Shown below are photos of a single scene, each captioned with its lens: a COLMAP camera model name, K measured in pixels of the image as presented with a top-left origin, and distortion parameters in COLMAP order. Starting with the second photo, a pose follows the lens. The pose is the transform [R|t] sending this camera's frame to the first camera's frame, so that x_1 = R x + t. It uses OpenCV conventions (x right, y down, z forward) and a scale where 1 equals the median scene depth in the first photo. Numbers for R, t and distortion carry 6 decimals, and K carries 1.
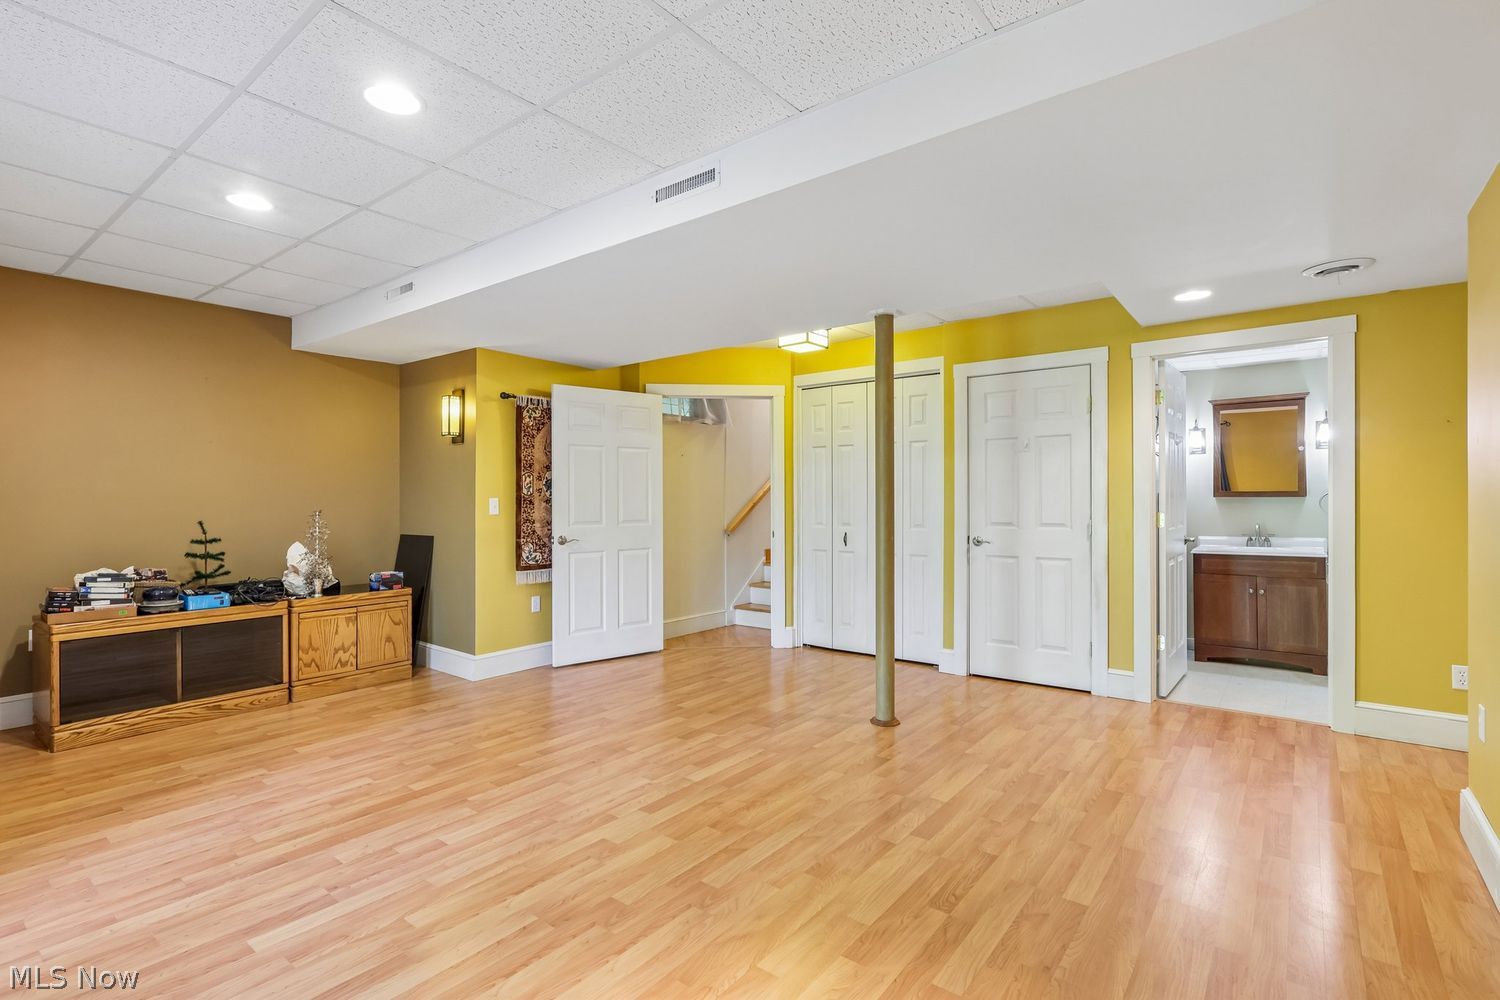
lens RADIAL K [[720.8, 0, 740.3], [0, 720.8, 502.4], [0, 0, 1]] dist [0.000908, -0.000220]
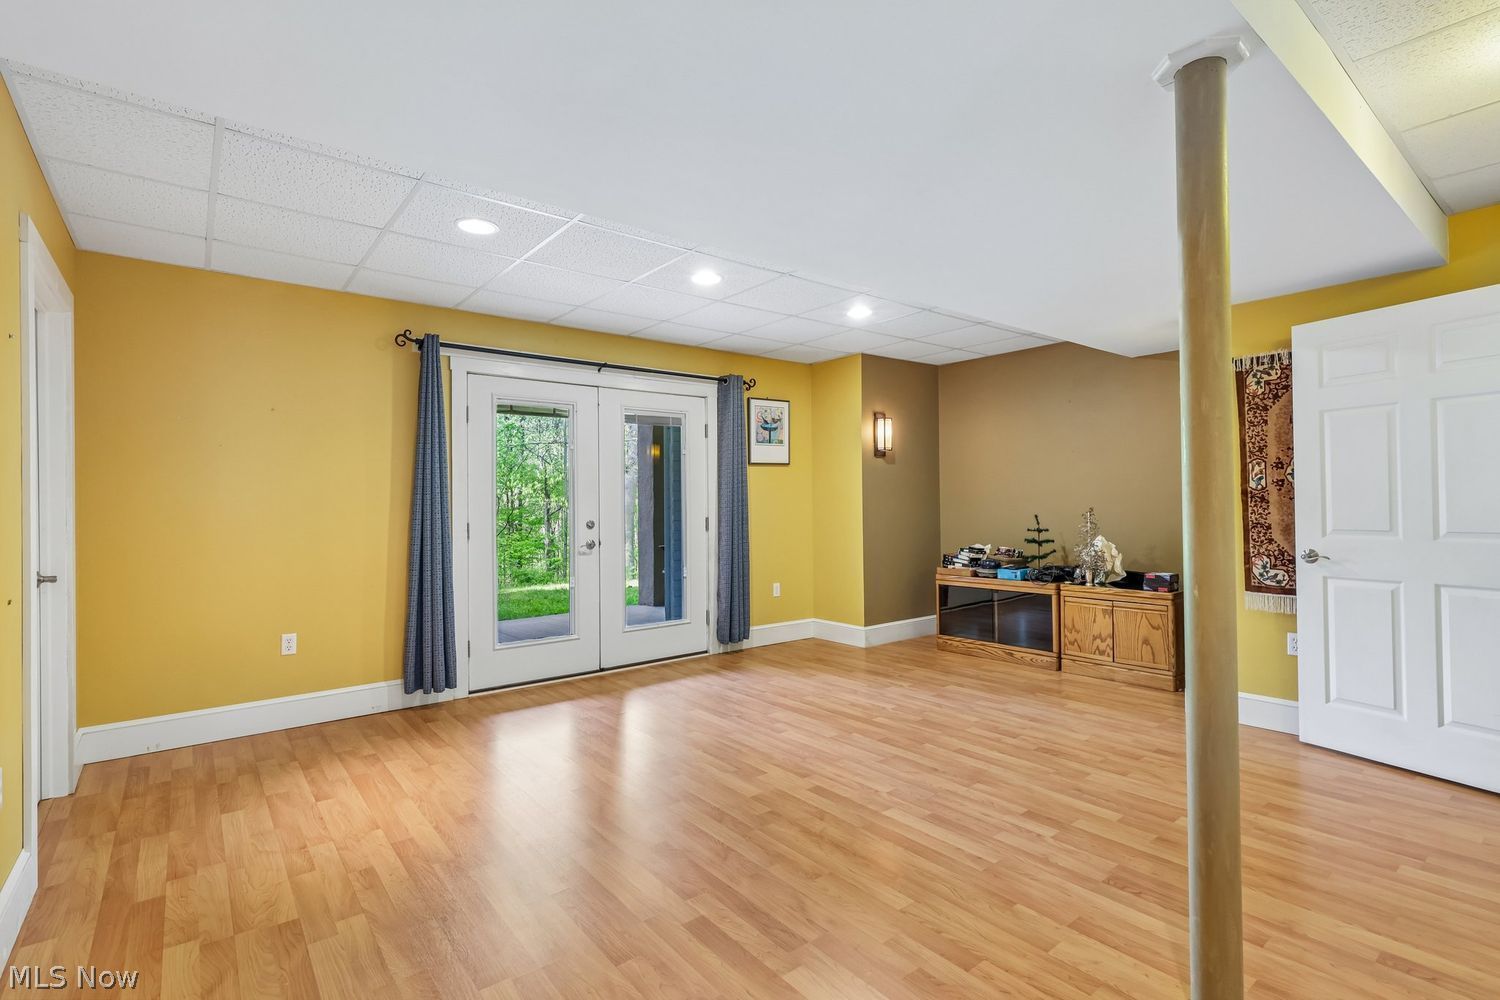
lens RADIAL K [[720.8, 0, 744.5], [0, 720.8, 495.4], [0, 0, 1]] dist [0.000908, -0.000220]
pose [[-0.253178, -0.006453, -0.967398, 0.718058], [0.008348, 0.999926, -0.008854, -0.002616], [0.967384, -0.010318, -0.253106, 0.893840]]
